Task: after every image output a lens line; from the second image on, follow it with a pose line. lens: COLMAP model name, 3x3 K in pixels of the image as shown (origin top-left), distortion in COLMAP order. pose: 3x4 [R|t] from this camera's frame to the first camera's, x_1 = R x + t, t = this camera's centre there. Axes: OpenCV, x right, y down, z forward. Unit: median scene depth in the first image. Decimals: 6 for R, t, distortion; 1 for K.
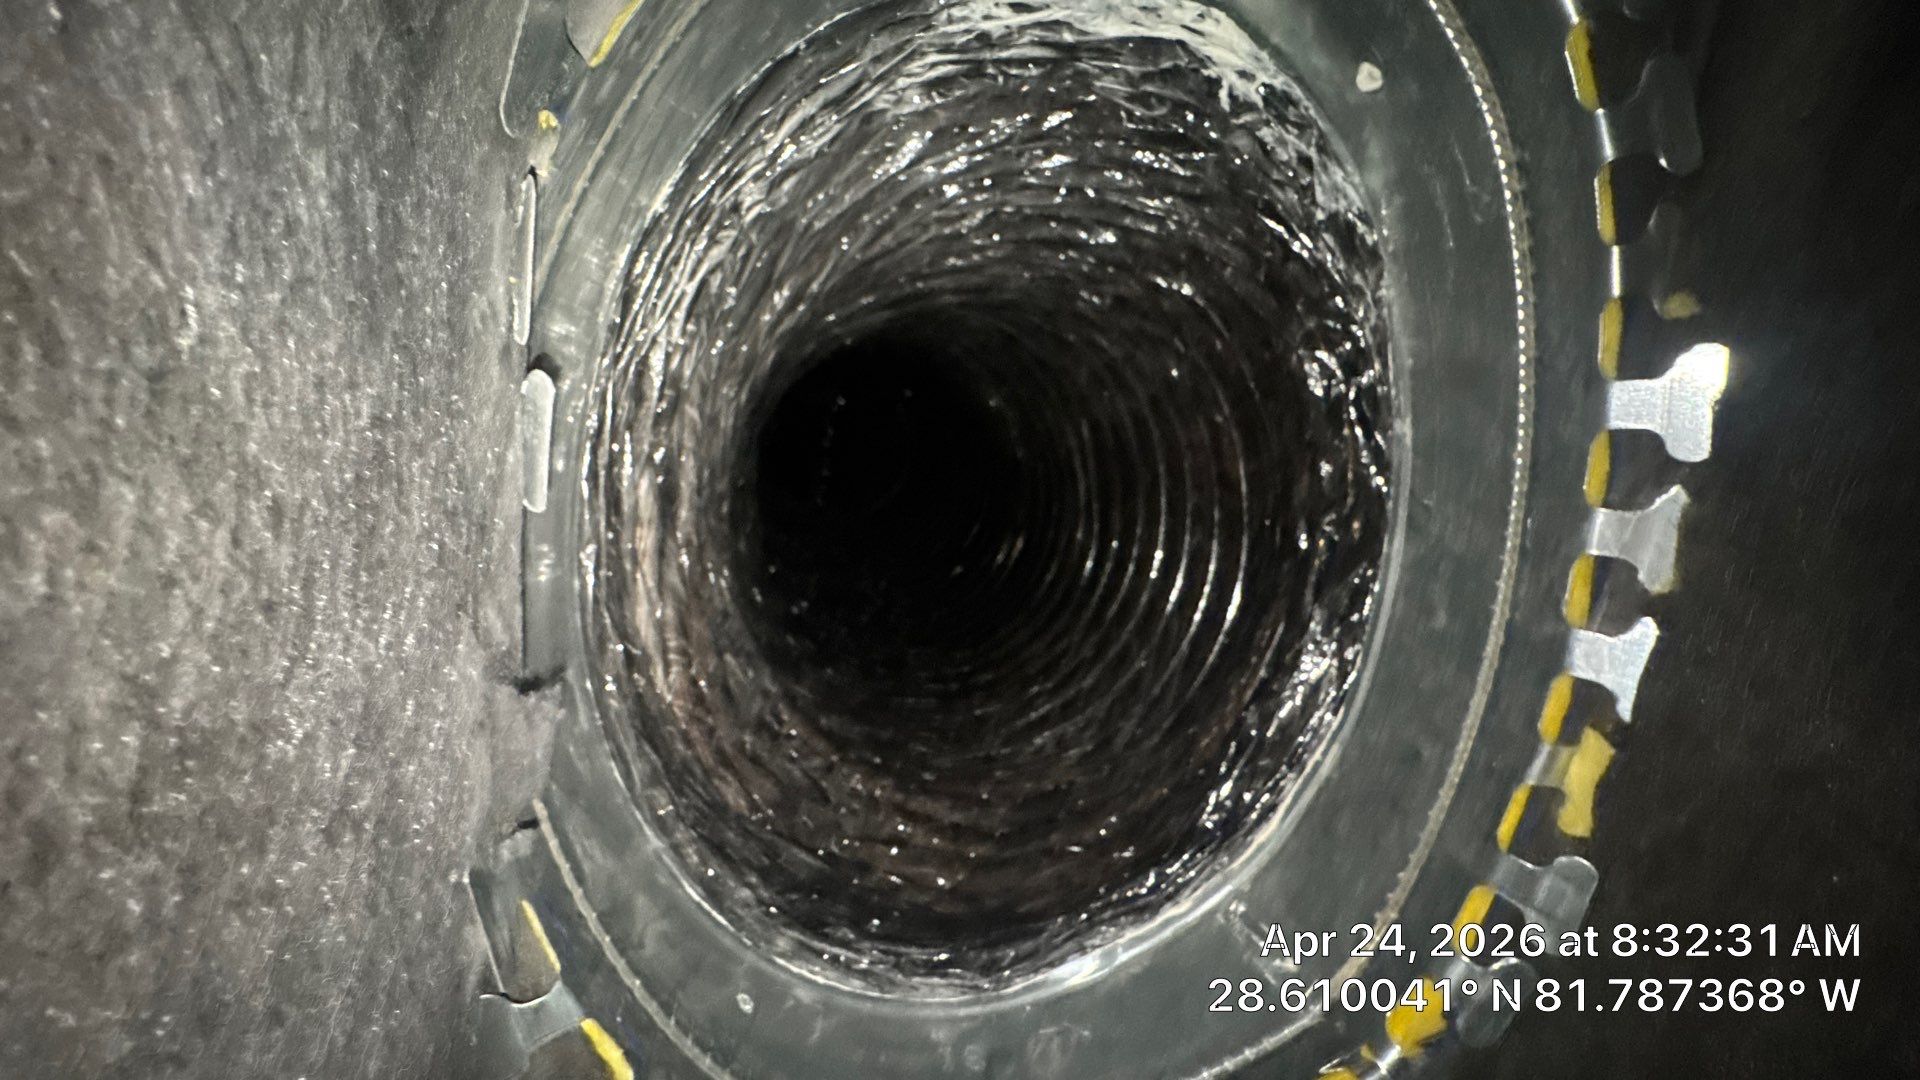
lens RADIAL K [[769.2, 0, 959.2], [0, 769.2, 541.5], [0, 0, 1]] dist [-0.002768, -0.000461]
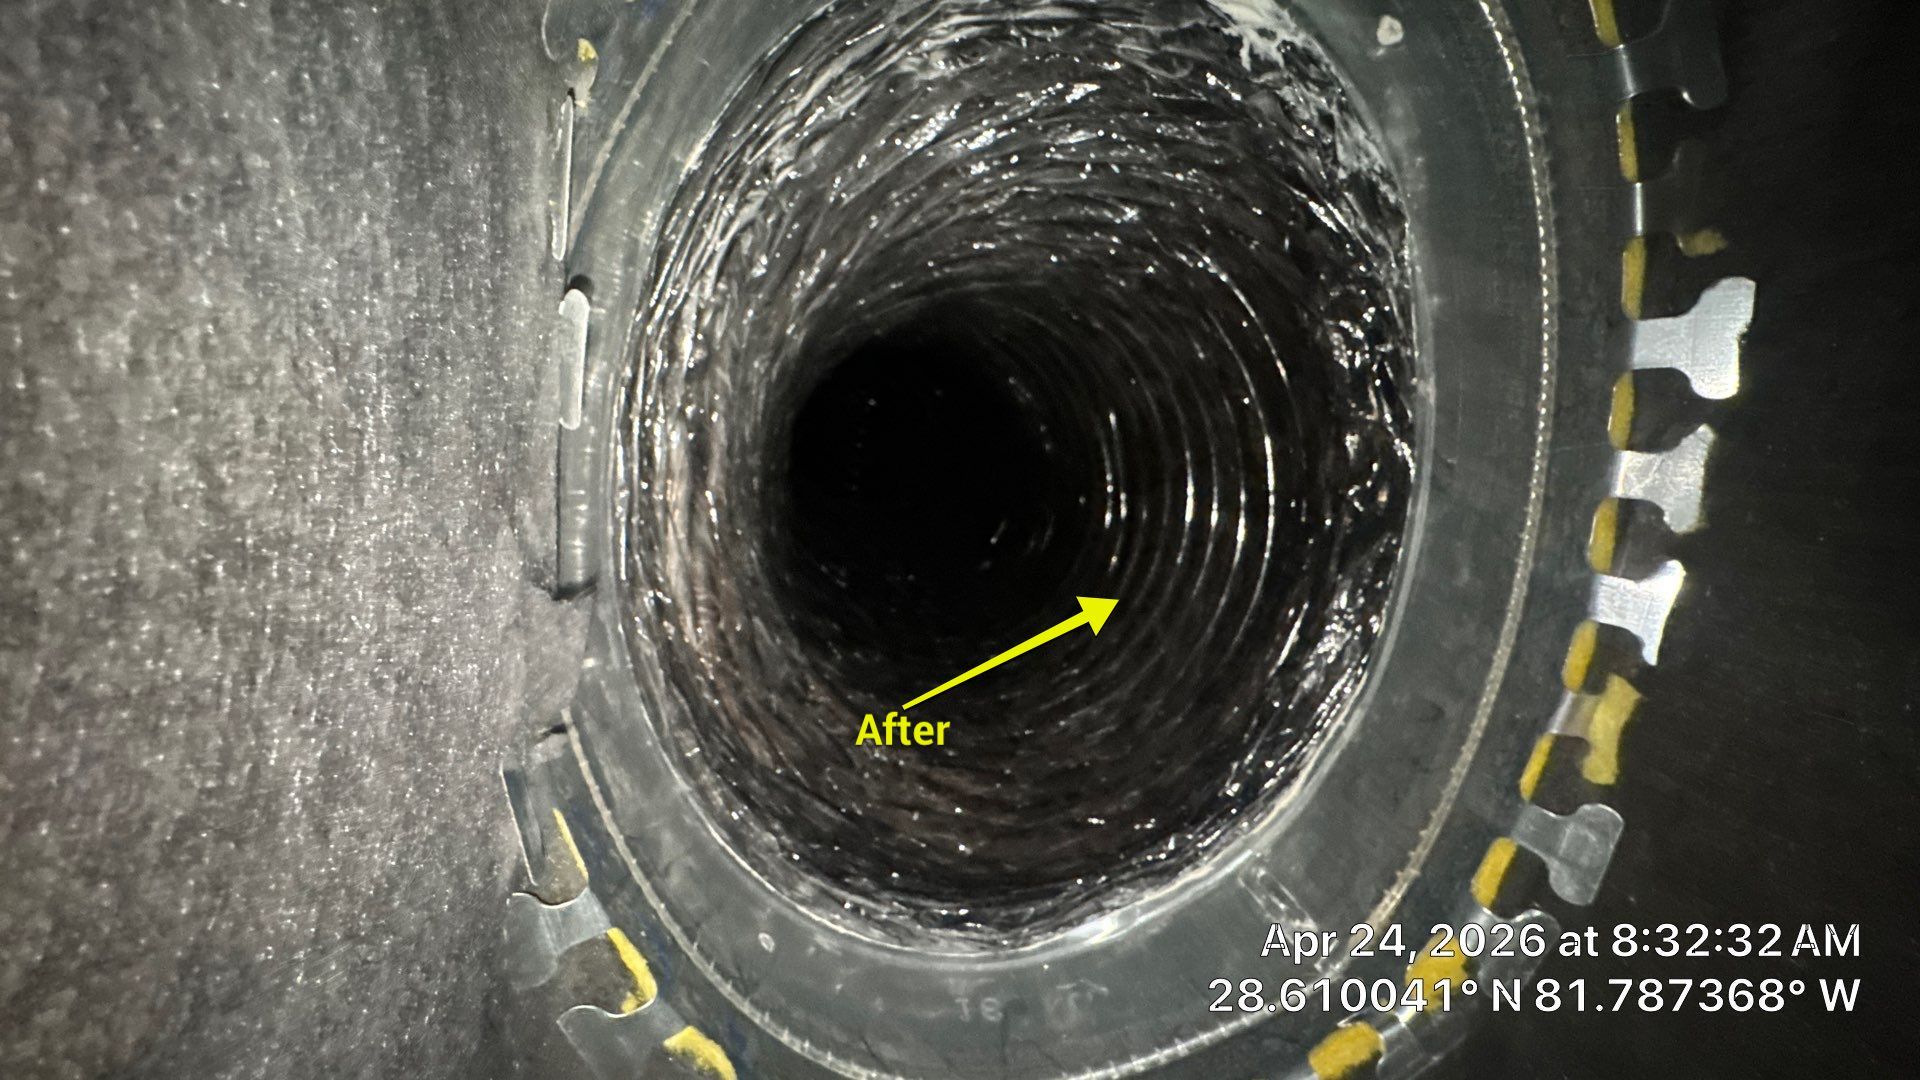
lens RADIAL K [[765.7, 0, 961.5], [0, 765.7, 540.8], [0, 0, 1]] dist [-0.002387, 0.000130]
pose [[0.999306, 0.007882, -0.036410, 0.013137], [-0.008310, 0.999898, -0.011638, 0.075867], [0.036314, 0.011933, 0.999269, -0.013858]]
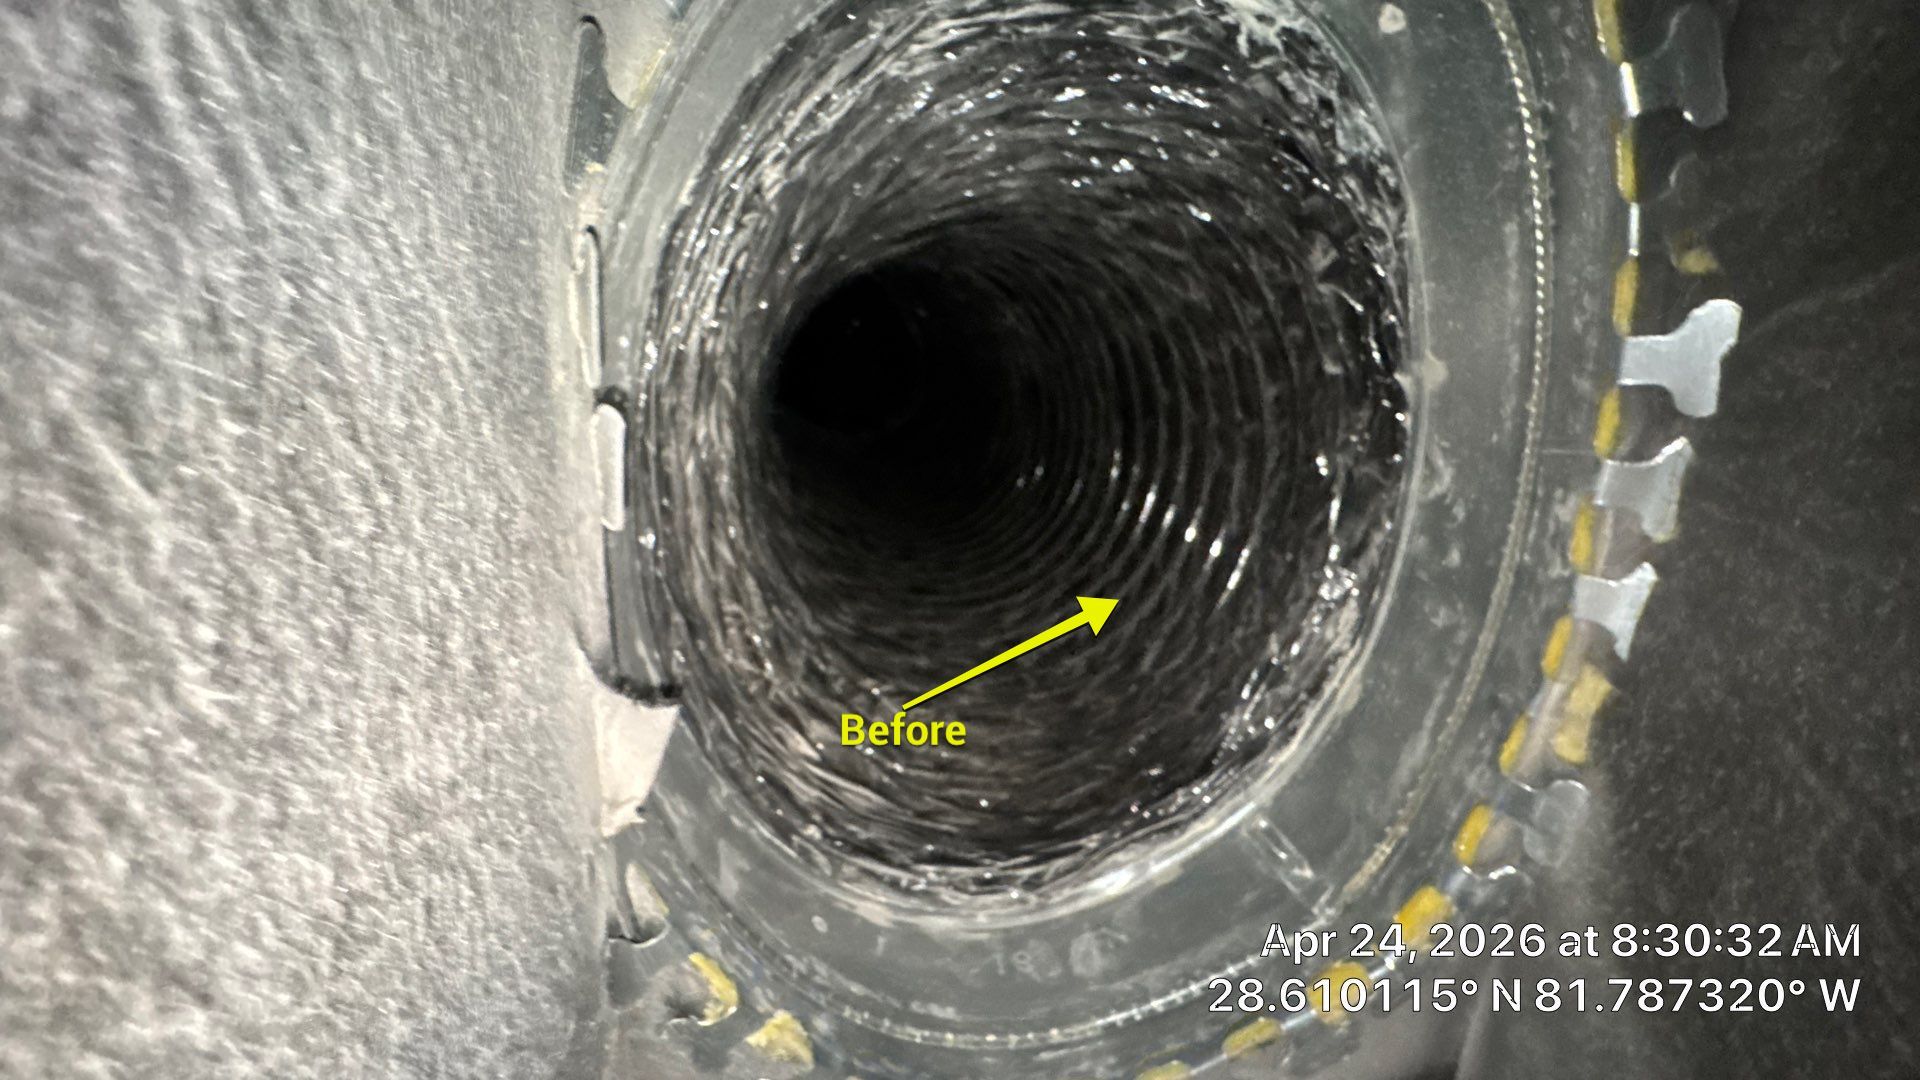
lens RADIAL K [[770.8, 0, 960.6], [0, 770.8, 538.4], [0, 0, 1]] dist [-0.003974, 0.000008]
pose [[0.998684, -0.044712, -0.025131, -0.018013], [0.047315, 0.992247, 0.114920, -0.081779], [0.019798, -0.115958, 0.993057, -0.053793]]
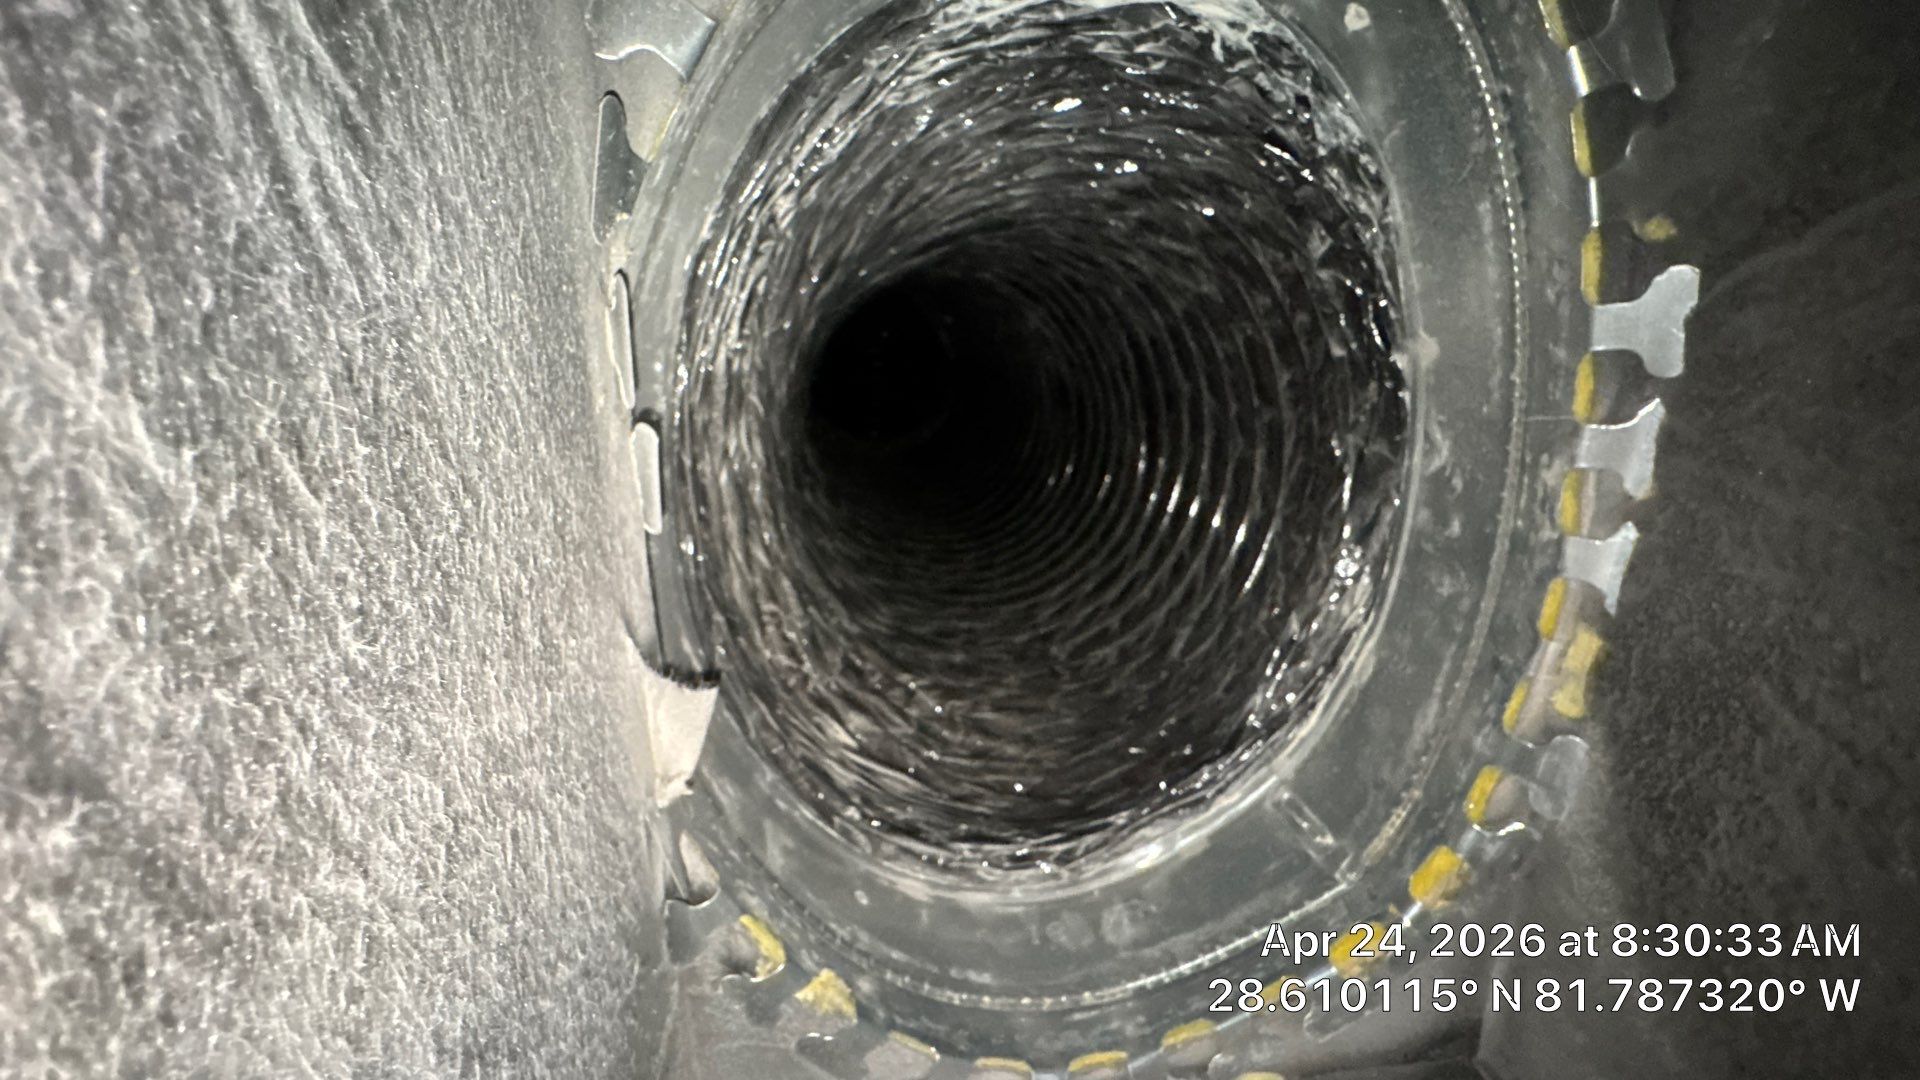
lens RADIAL K [[772.4, 0, 962.1], [0, 772.4, 540.0], [0, 0, 1]] dist [-0.003780, 0.000035]
pose [[0.992674, -0.091667, -0.078712, 0.024867], [0.099848, 0.989209, 0.107218, -0.070814], [0.068034, -0.114292, 0.991115, -0.128078]]
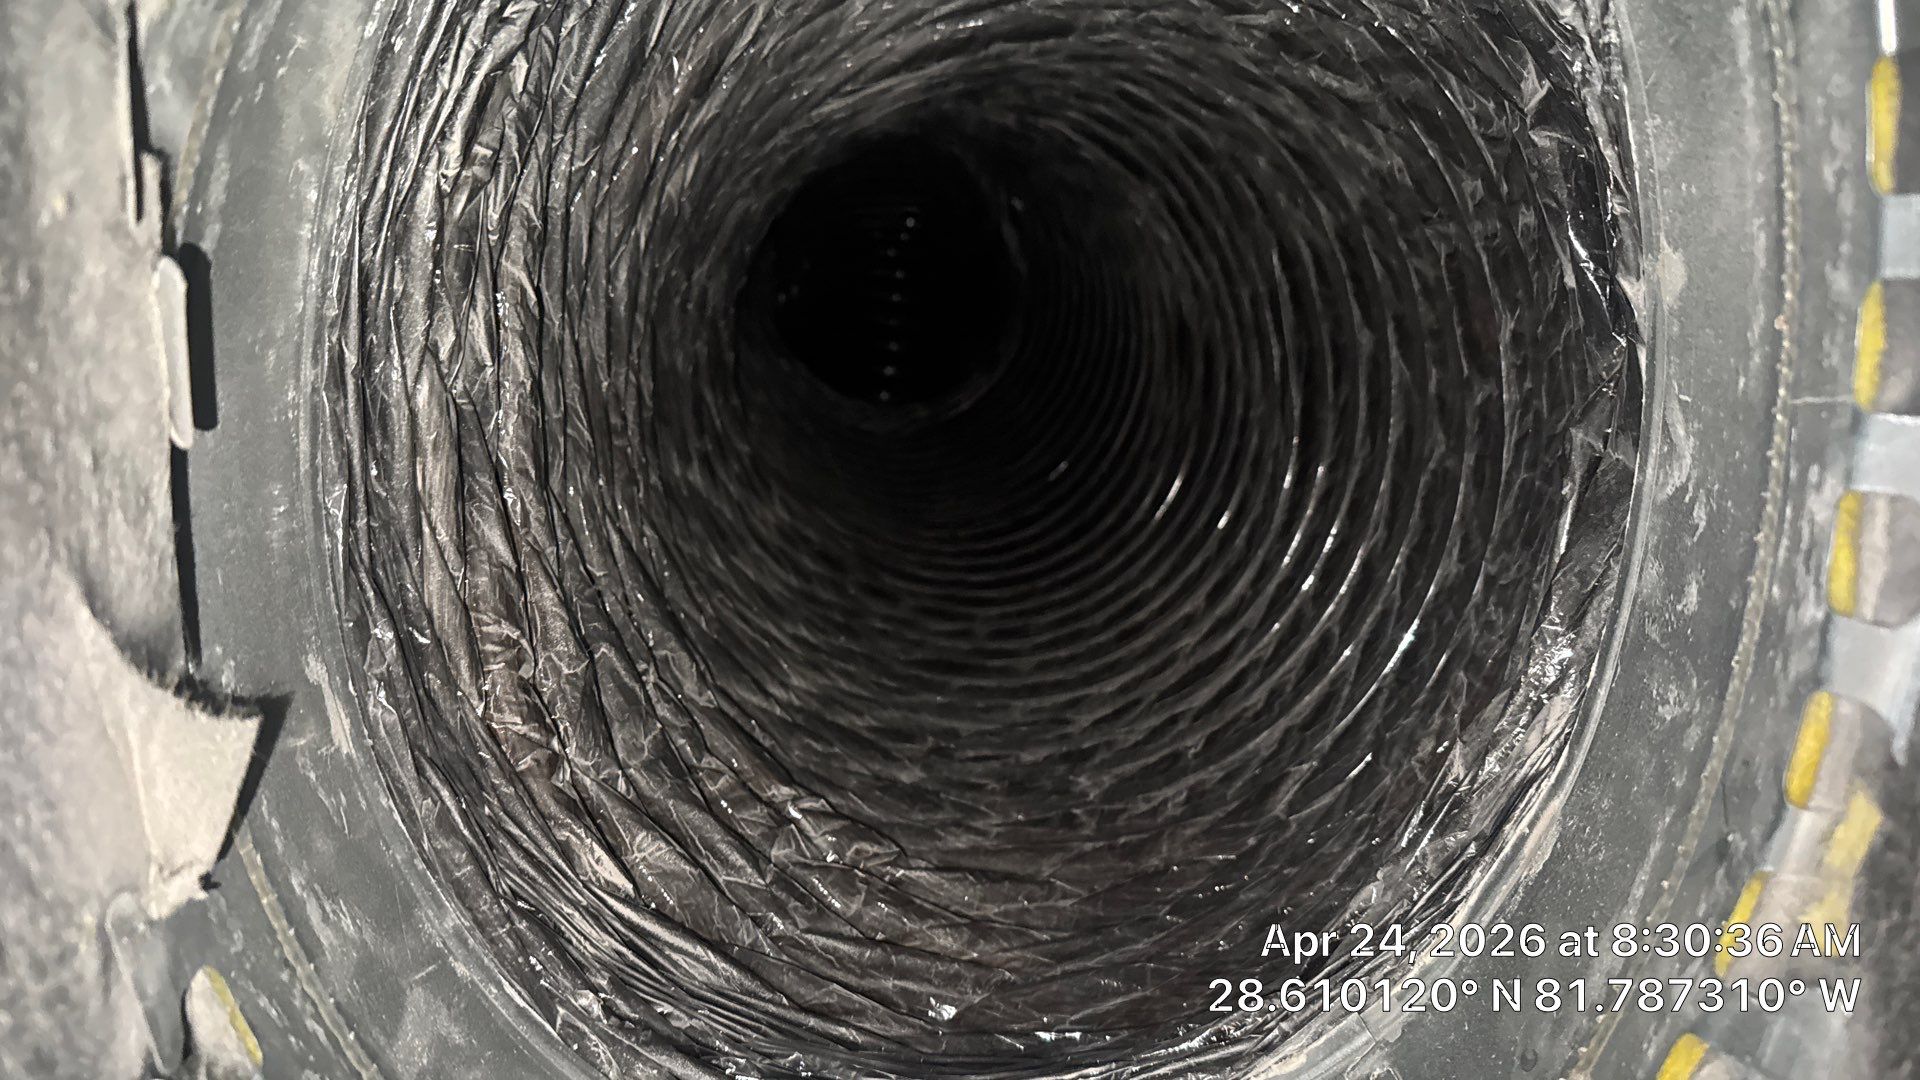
lens RADIAL K [[1367.6, 0, 968.3], [0, 1367.6, 535.2], [0, 0, 1]] dist [-0.005728, -0.003893]
pose [[0.989143, -0.002311, -0.146936, 0.244750], [0.010809, 0.998312, 0.057065, -0.013275], [0.146556, -0.058034, 0.987499, -0.119170]]
